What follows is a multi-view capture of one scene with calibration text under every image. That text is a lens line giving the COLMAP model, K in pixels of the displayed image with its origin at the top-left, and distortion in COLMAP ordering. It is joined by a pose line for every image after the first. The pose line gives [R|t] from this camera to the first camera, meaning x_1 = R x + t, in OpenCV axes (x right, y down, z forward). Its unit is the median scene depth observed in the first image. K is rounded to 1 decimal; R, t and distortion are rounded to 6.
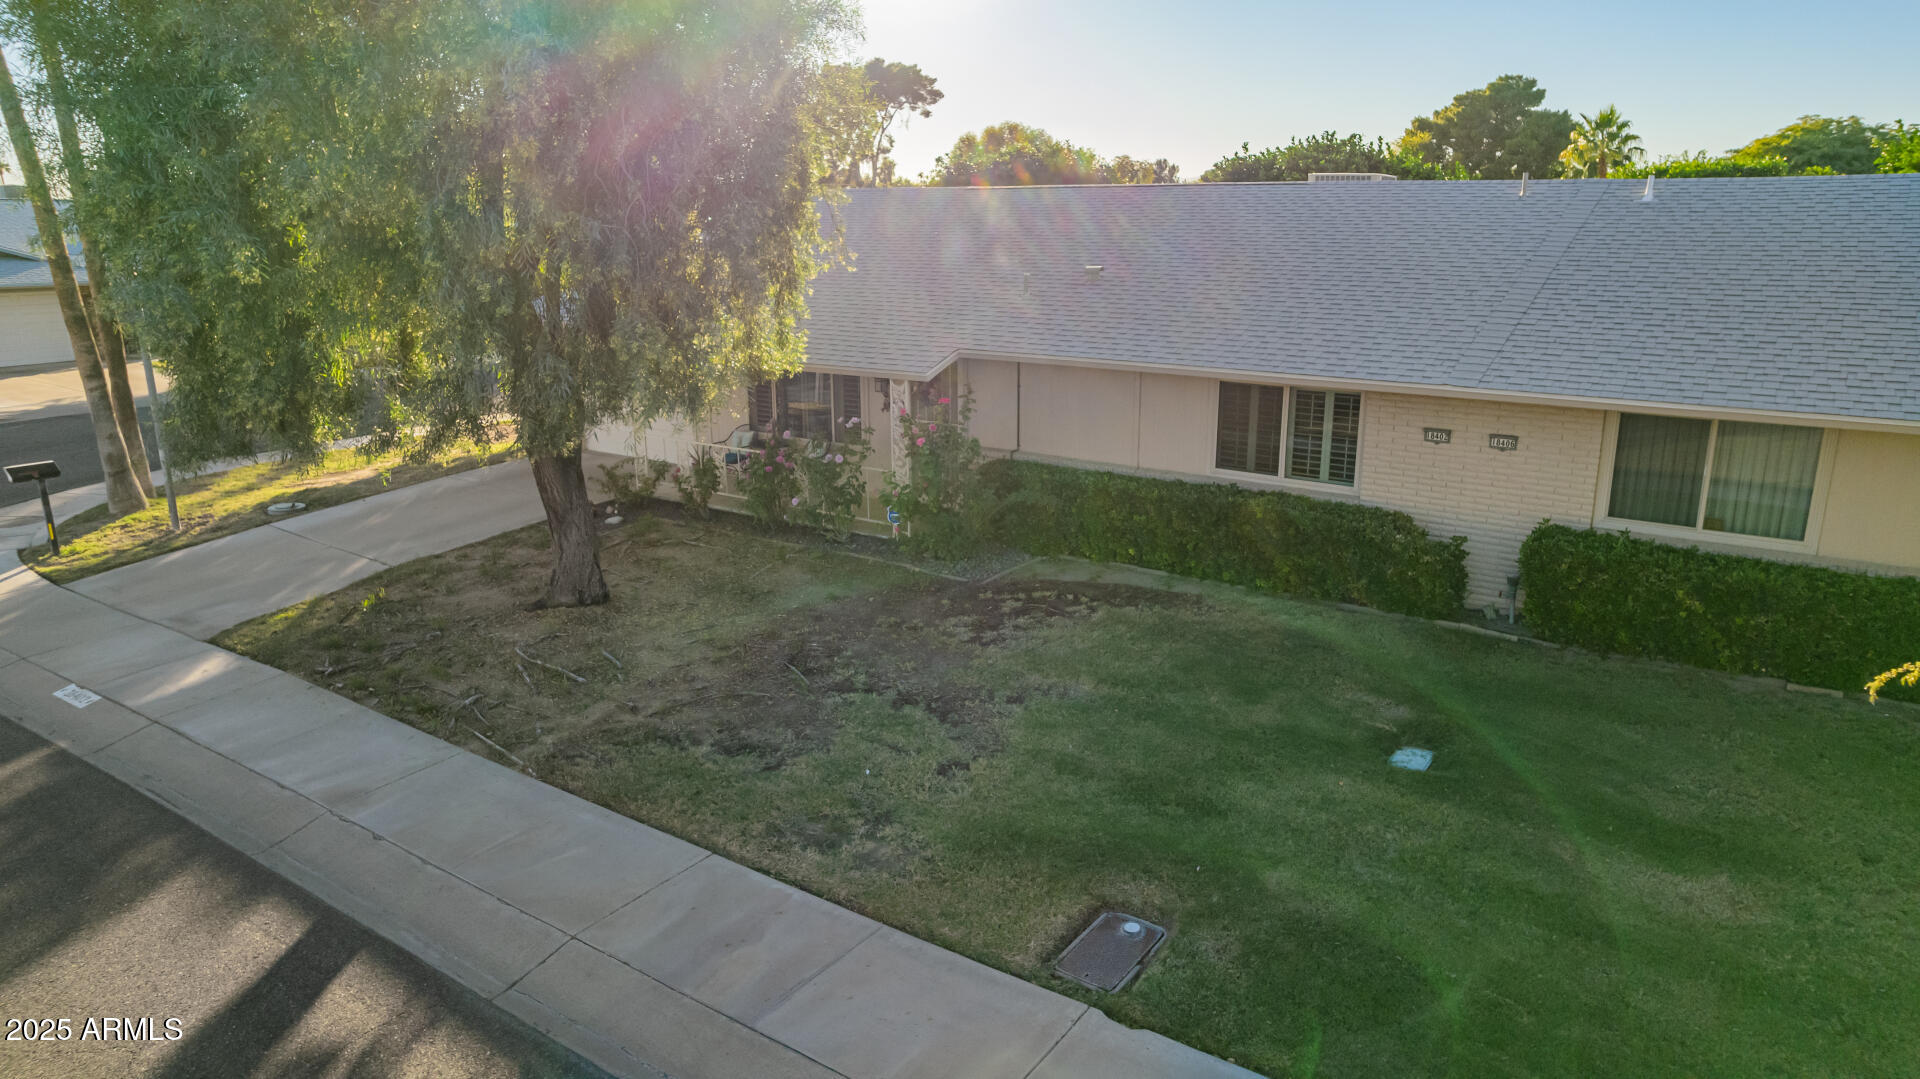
lens RADIAL K [[1226.4, 0, 967.0], [0, 1226.4, 542.9], [0, 0, 1]] dist [-0.072133, 0.061497]
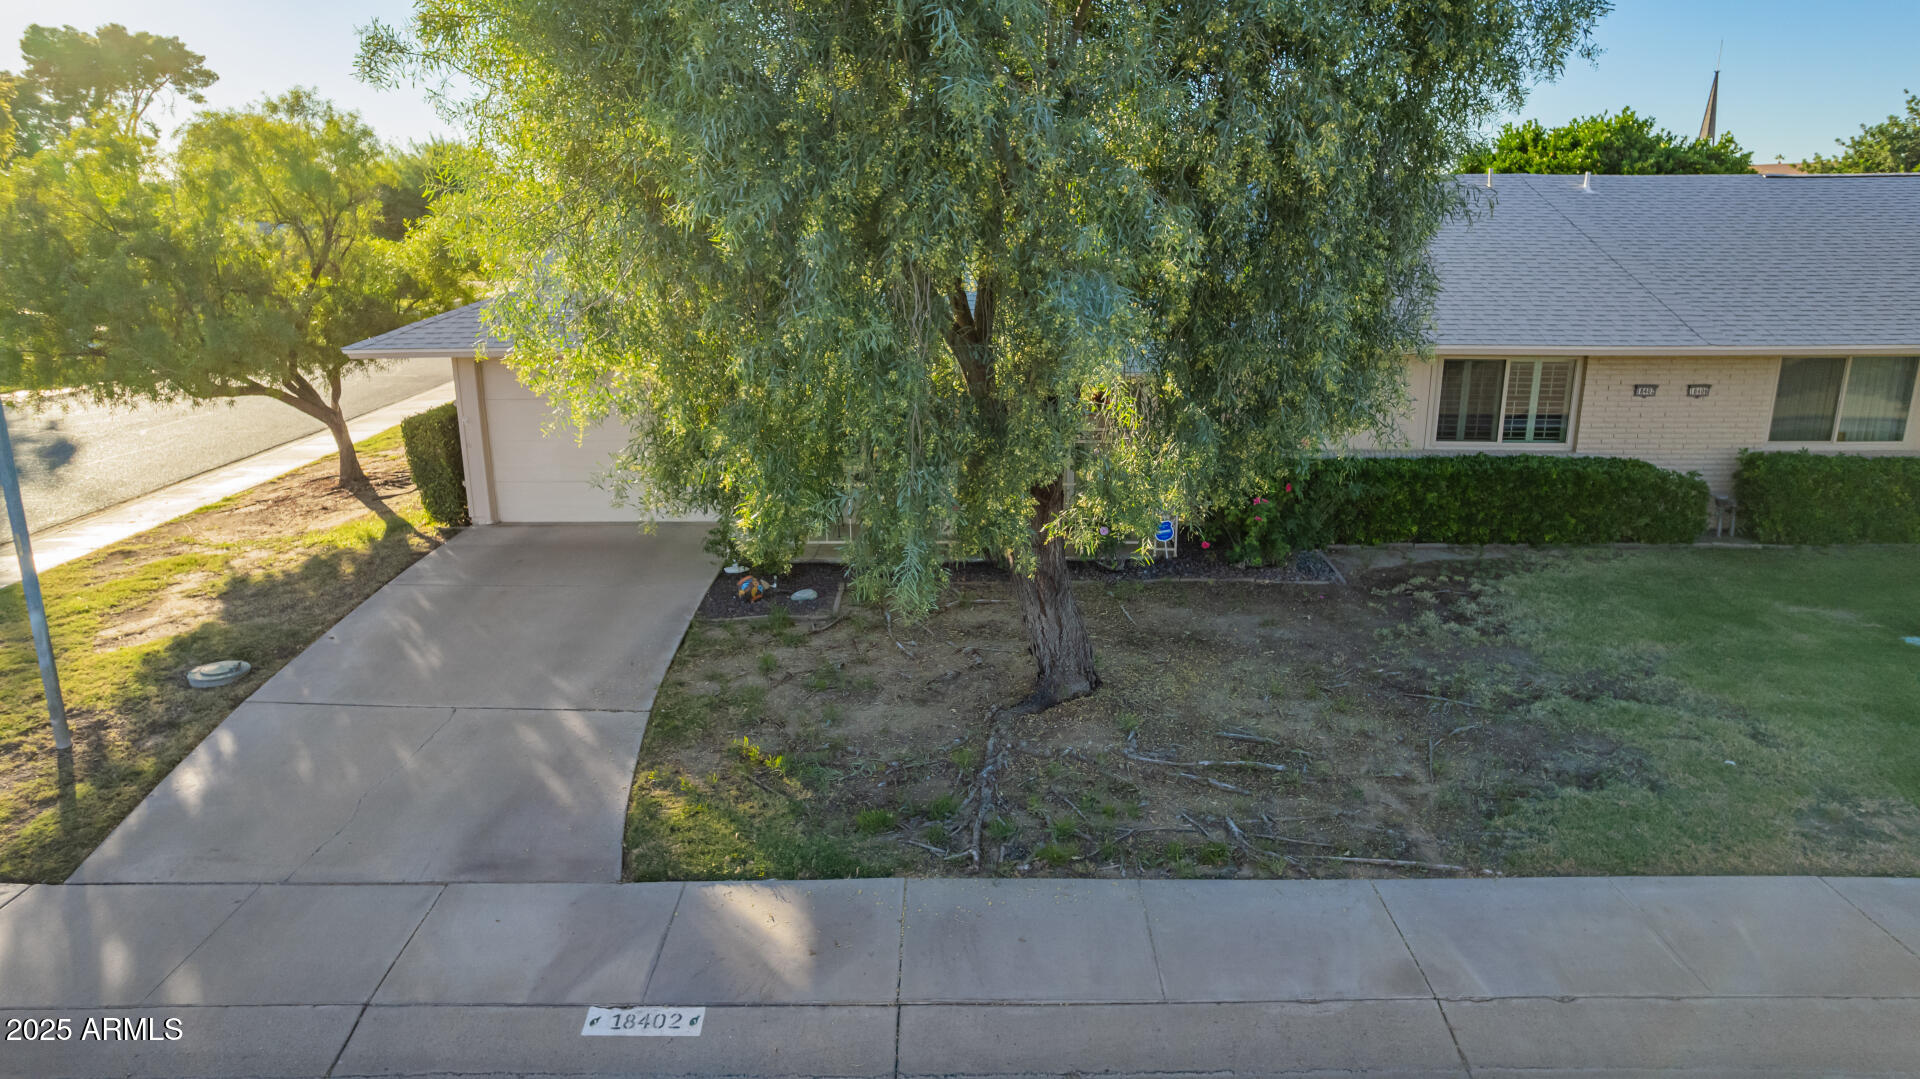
lens RADIAL K [[1226.4, 0, 967.0], [0, 1226.4, 542.9], [0, 0, 1]] dist [-0.072133, 0.061497]
pose [[0.824553, -0.147566, 0.546202, -0.840449], [0.148883, 0.987956, 0.042158, -0.092280], [-0.545845, 0.046559, 0.836592, 0.399333]]
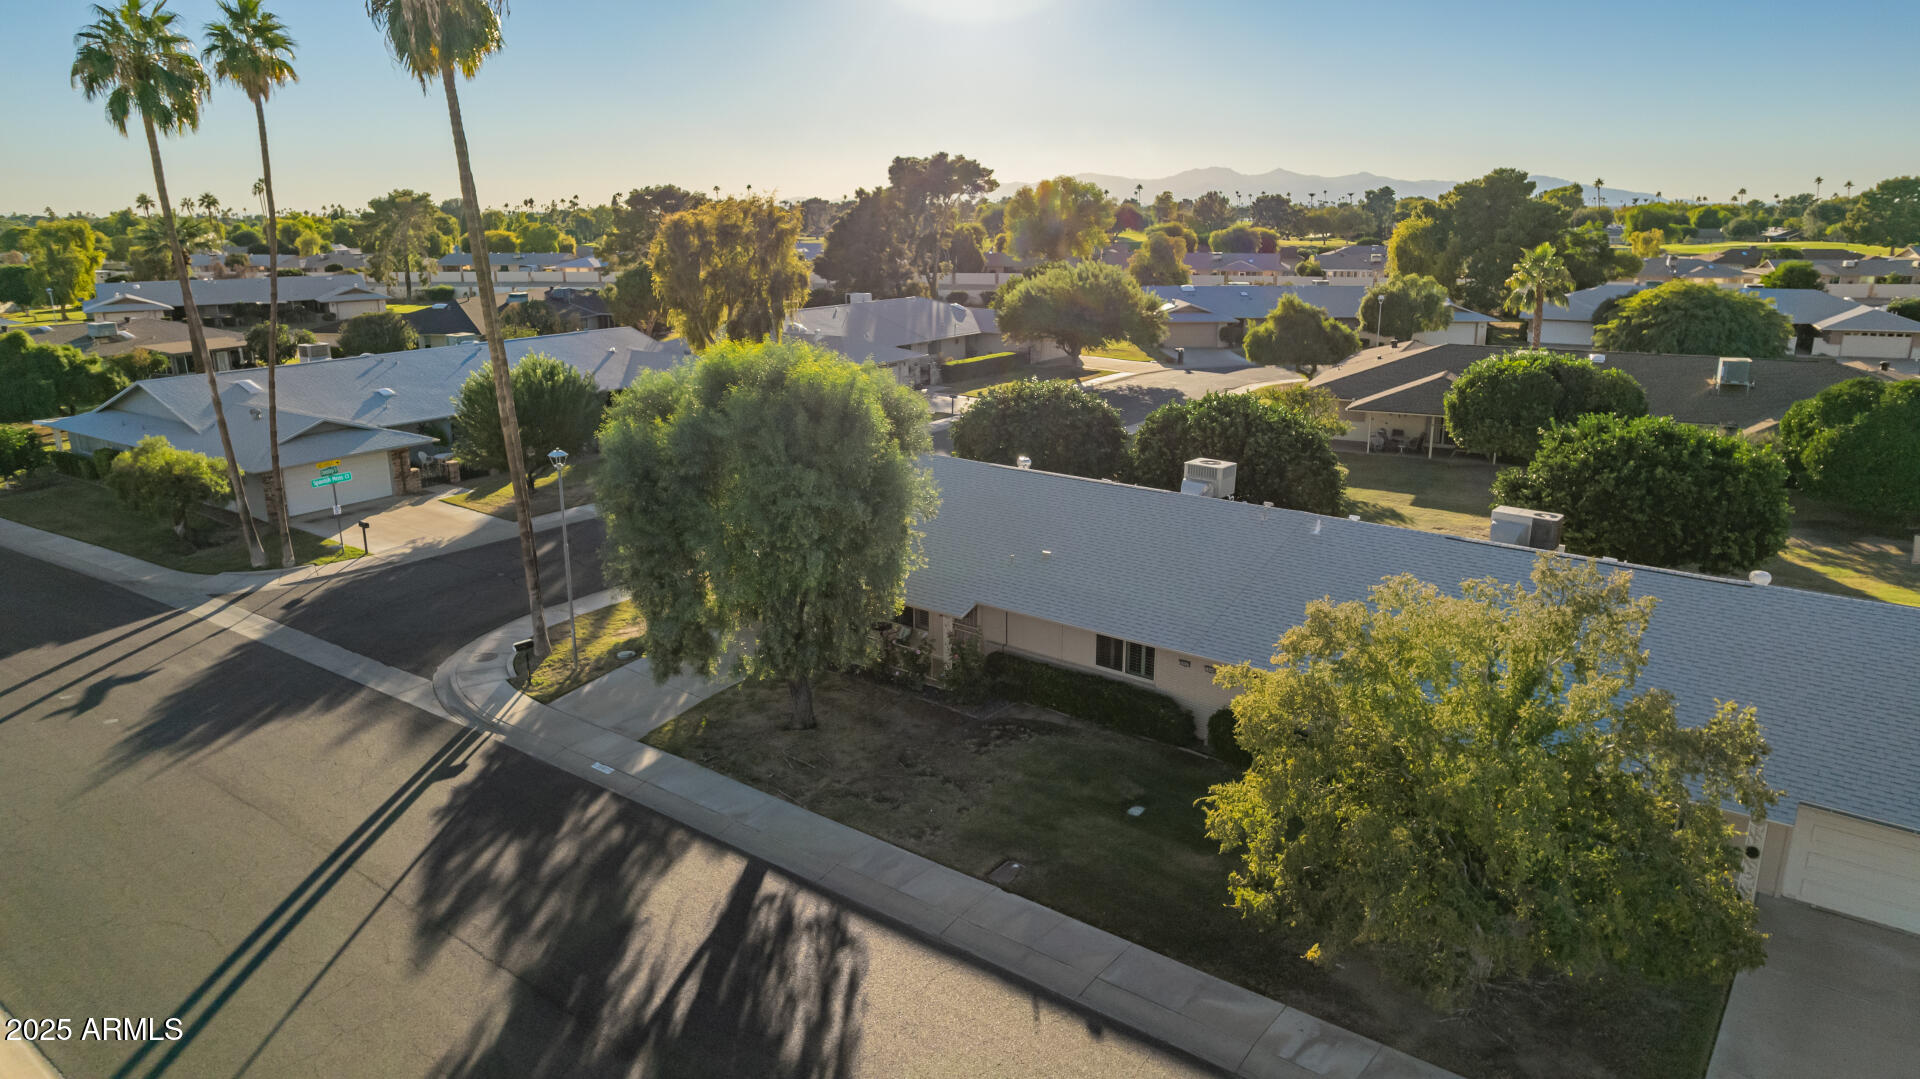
lens RADIAL K [[1226.4, 0, 967.0], [0, 1226.4, 542.9], [0, 0, 1]] dist [-0.072133, 0.061497]
pose [[0.998741, 0.014386, -0.048057, 0.091667], [-0.014246, 0.999893, 0.003254, -0.320674], [0.048099, -0.002565, 0.998839, -1.312360]]
